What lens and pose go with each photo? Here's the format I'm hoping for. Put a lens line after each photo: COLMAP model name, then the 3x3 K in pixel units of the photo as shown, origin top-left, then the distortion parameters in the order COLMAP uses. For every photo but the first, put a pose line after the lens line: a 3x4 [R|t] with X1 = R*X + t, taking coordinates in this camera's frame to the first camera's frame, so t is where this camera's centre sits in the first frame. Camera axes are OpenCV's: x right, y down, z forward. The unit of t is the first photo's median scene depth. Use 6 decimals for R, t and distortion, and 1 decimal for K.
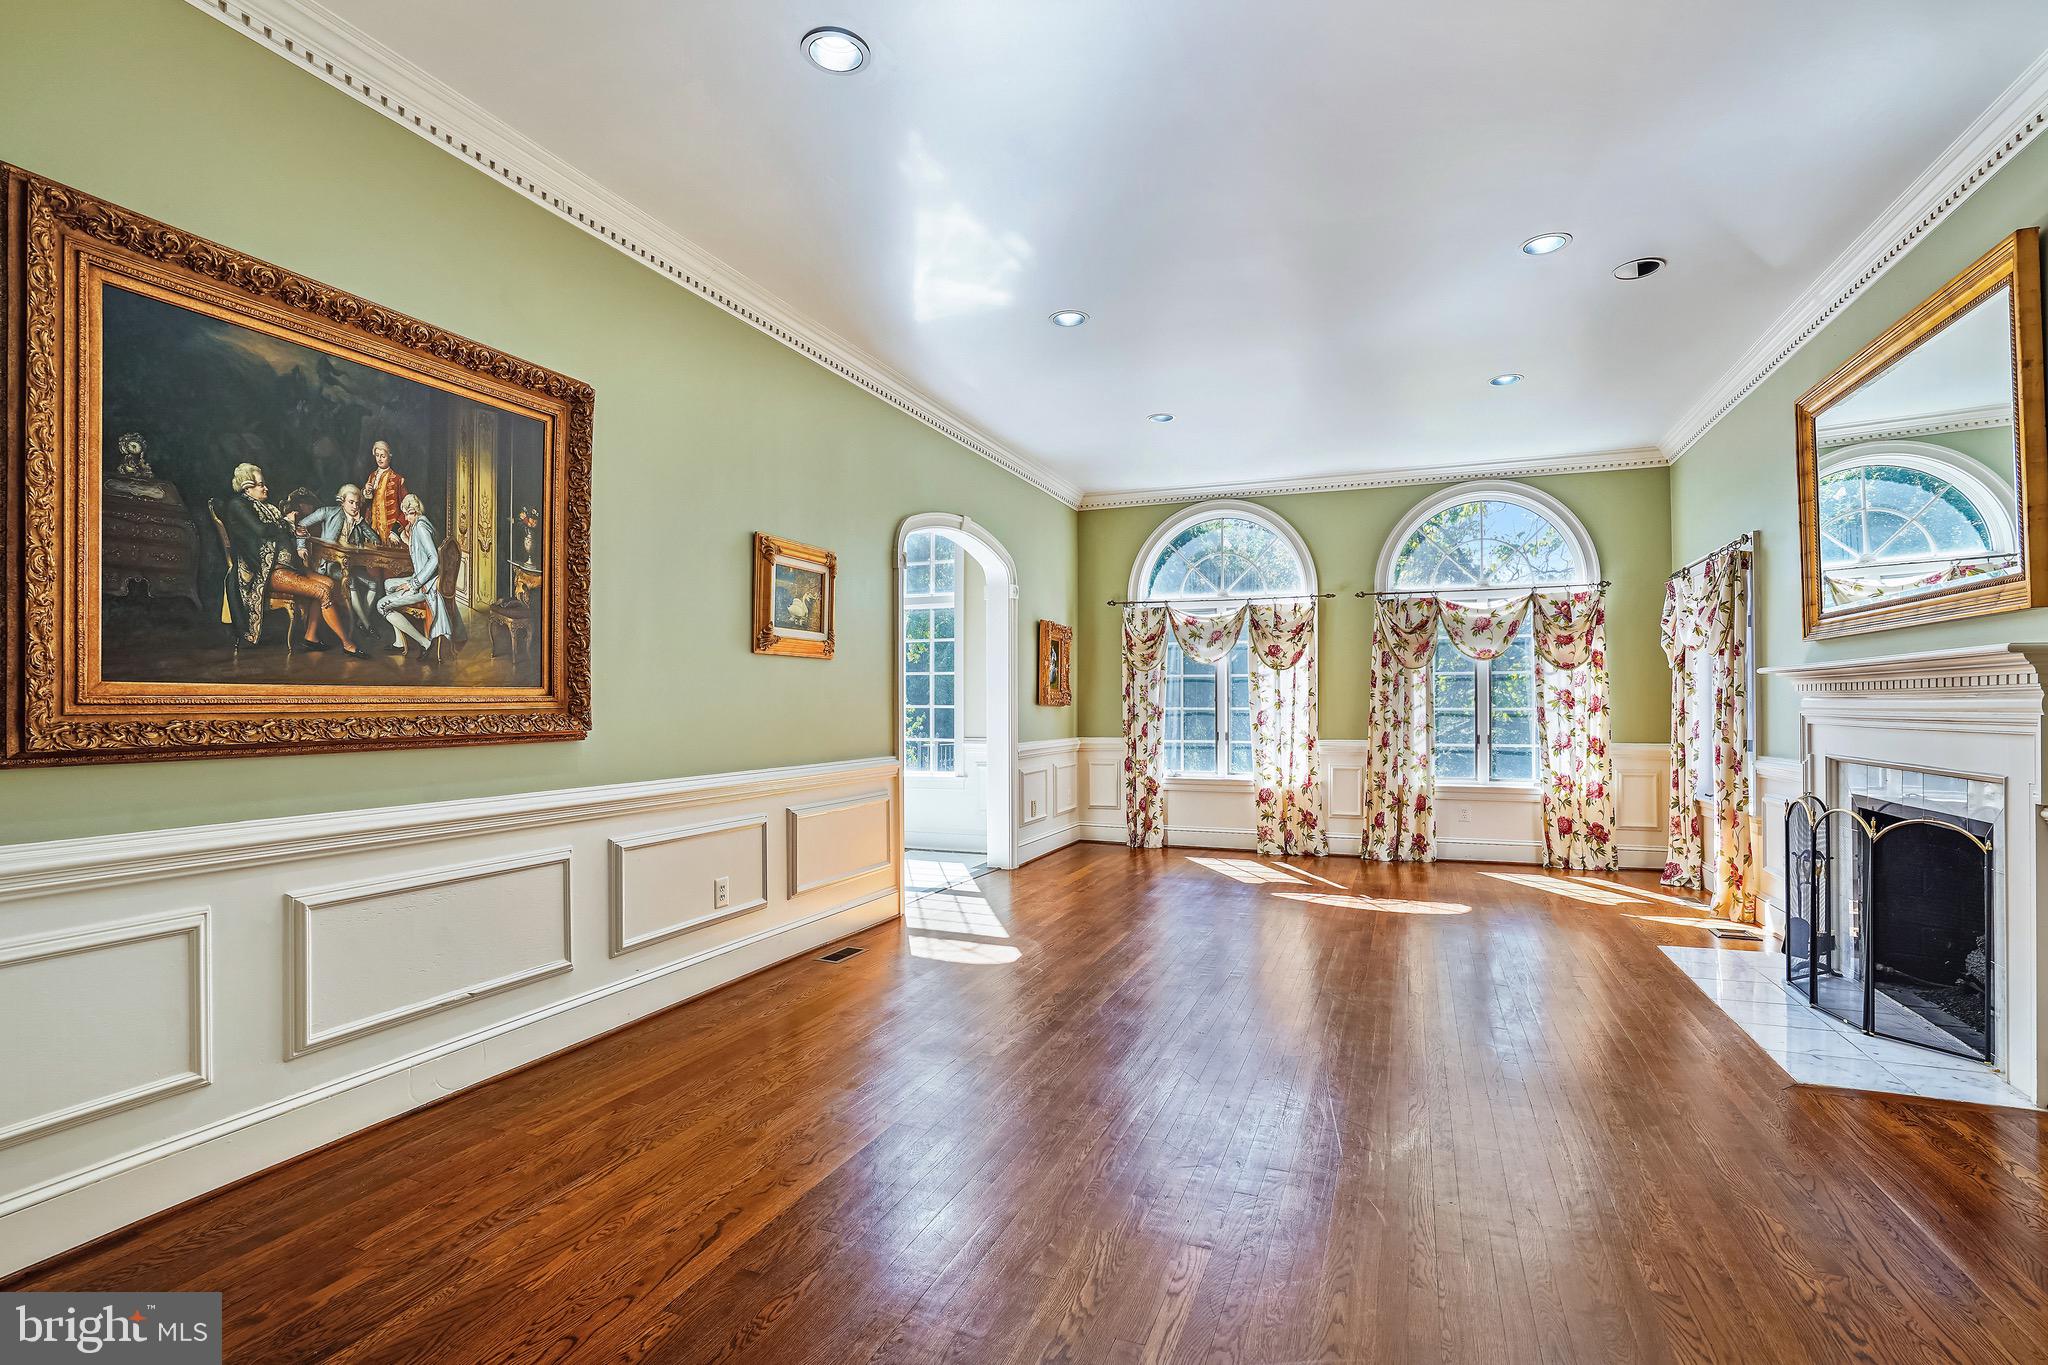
lens RADIAL K [[942.6, 0, 1017.9], [0, 942.6, 695.1], [0, 0, 1]] dist [-0.000987, 0.000166]
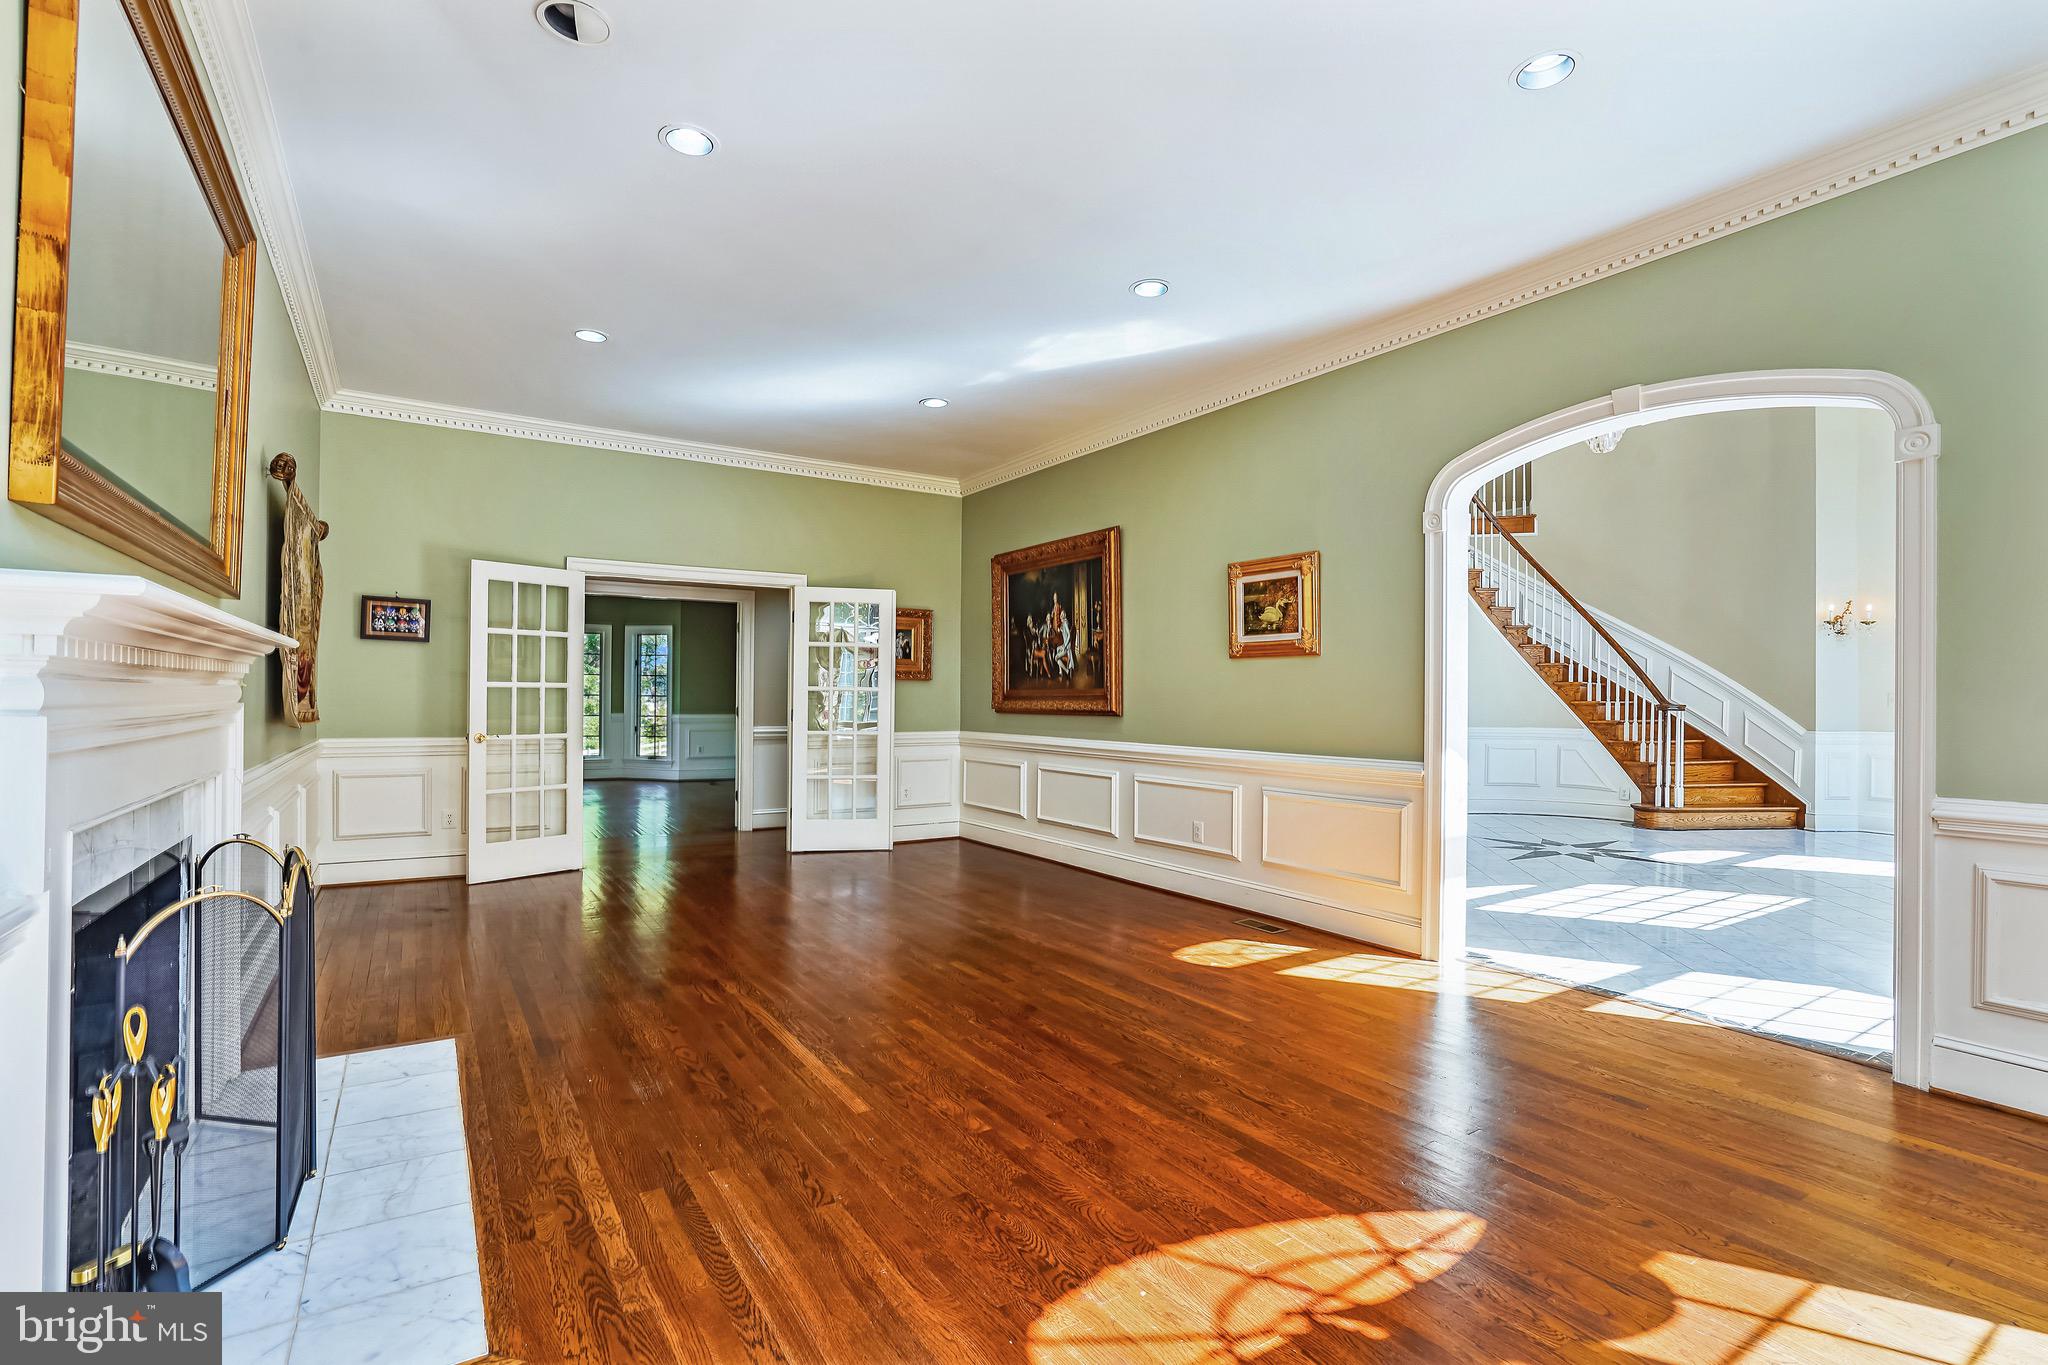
lens RADIAL K [[942.6, 0, 1019.4], [0, 942.6, 690.5], [0, 0, 1]] dist [-0.000987, 0.000166]
pose [[-0.551513, -0.008064, -0.834127, 1.463954], [0.000517, 0.999950, -0.010009, 0.017950], [0.834166, -0.005951, -0.551481, 2.261850]]
